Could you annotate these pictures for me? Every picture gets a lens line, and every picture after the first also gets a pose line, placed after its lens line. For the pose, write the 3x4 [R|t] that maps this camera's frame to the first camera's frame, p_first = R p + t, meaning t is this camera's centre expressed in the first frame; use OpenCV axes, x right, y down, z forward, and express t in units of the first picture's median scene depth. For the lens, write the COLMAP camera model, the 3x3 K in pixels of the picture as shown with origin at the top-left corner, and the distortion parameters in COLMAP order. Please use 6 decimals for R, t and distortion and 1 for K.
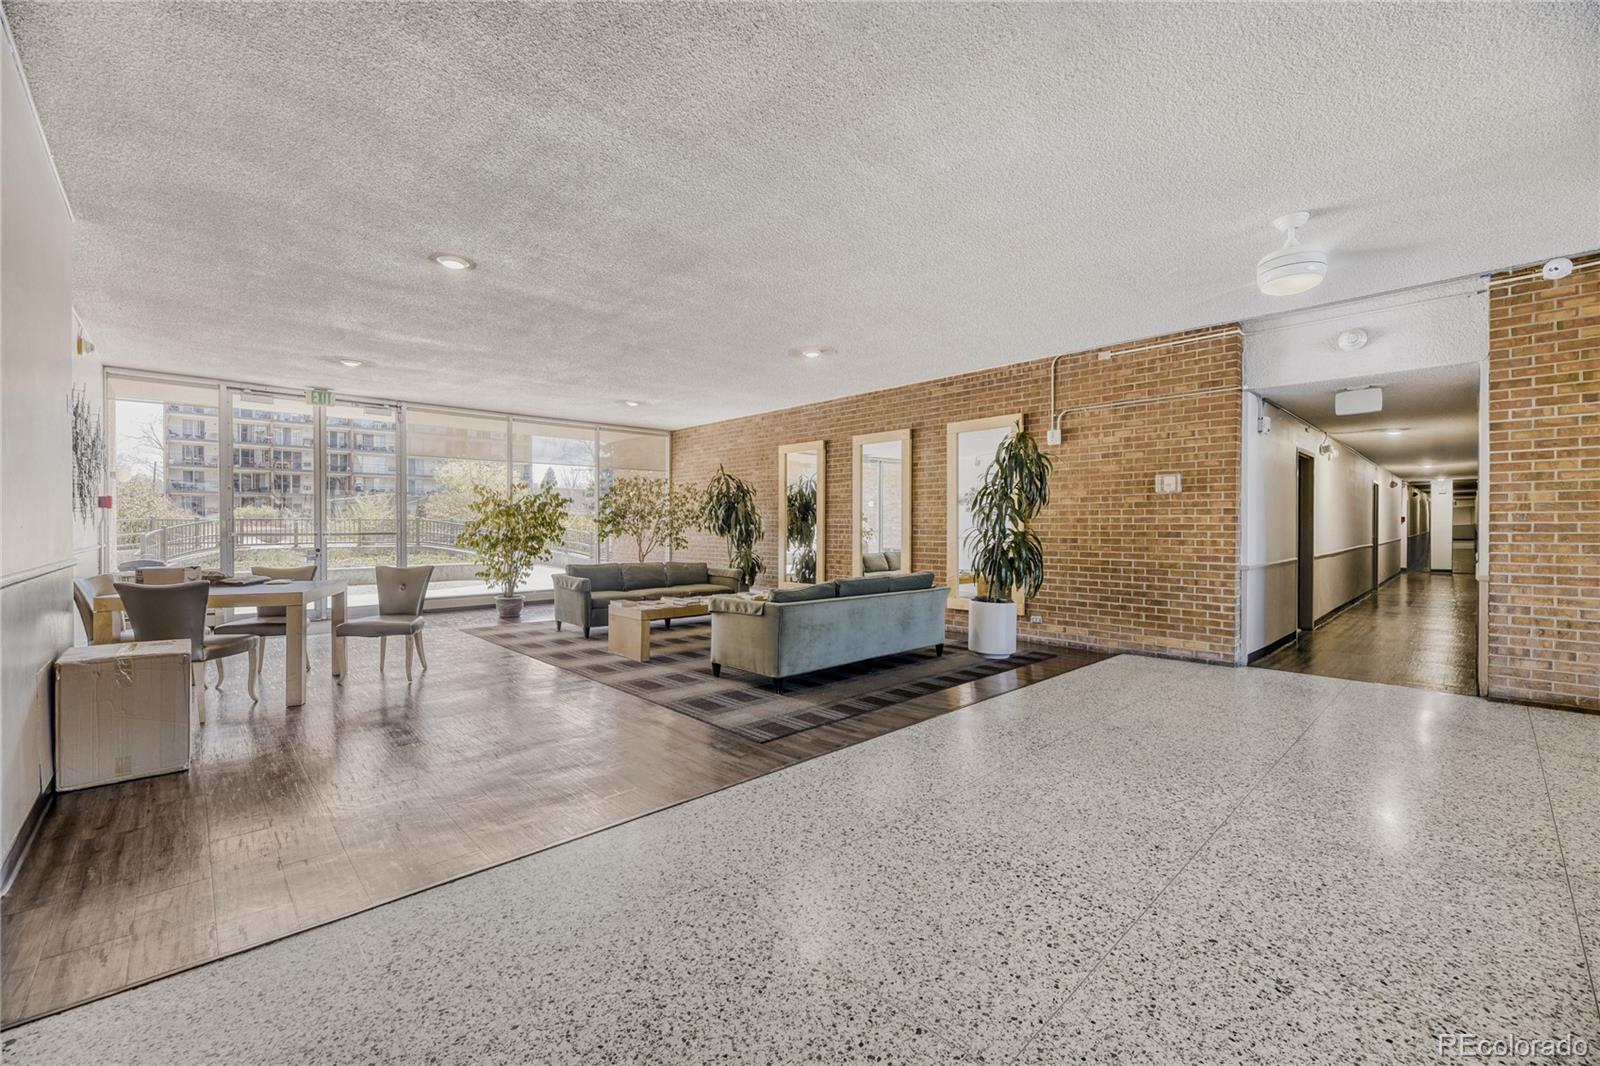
lens RADIAL K [[657.8, 0, 800.2], [0, 657.8, 531.1], [0, 0, 1]] dist [-0.006211, 0.000384]
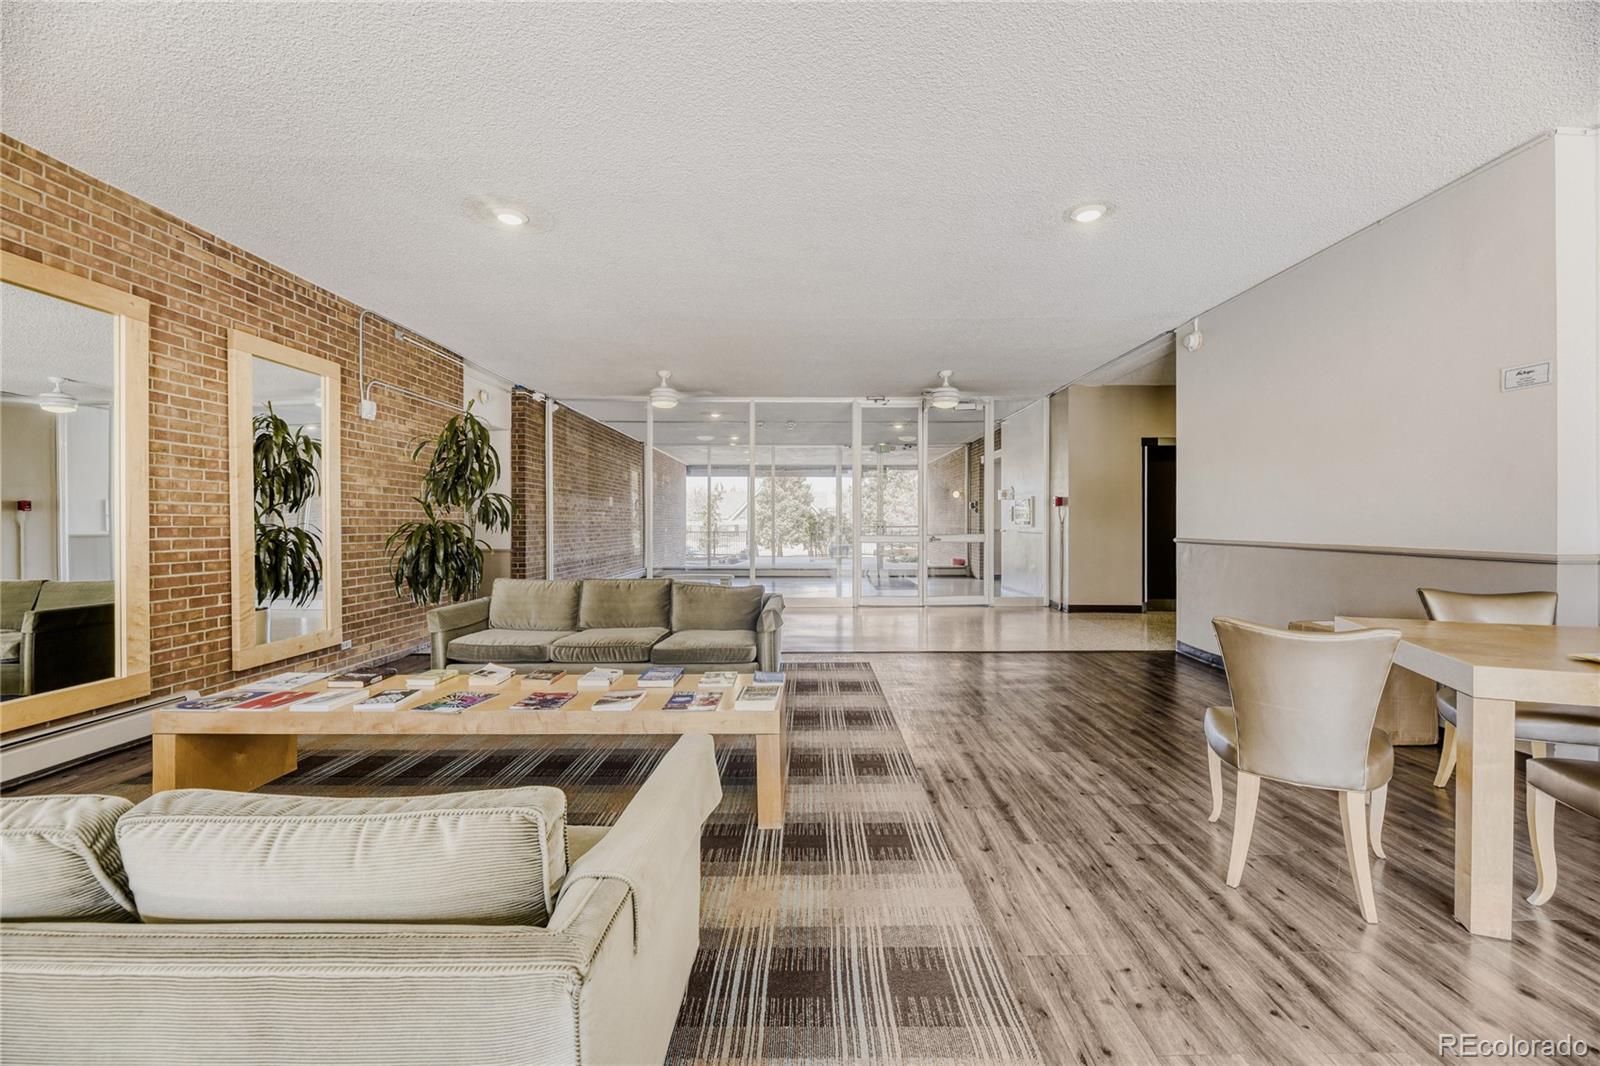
lens RADIAL K [[657.8, 0, 801.9], [0, 657.8, 527.0], [0, 0, 1]] dist [-0.006211, 0.000384]
pose [[-0.720667, -0.002329, 0.693277, -0.550285], [0.005769, 0.999940, 0.009356, -0.004252], [-0.693257, 0.010742, -0.720610, 1.211858]]
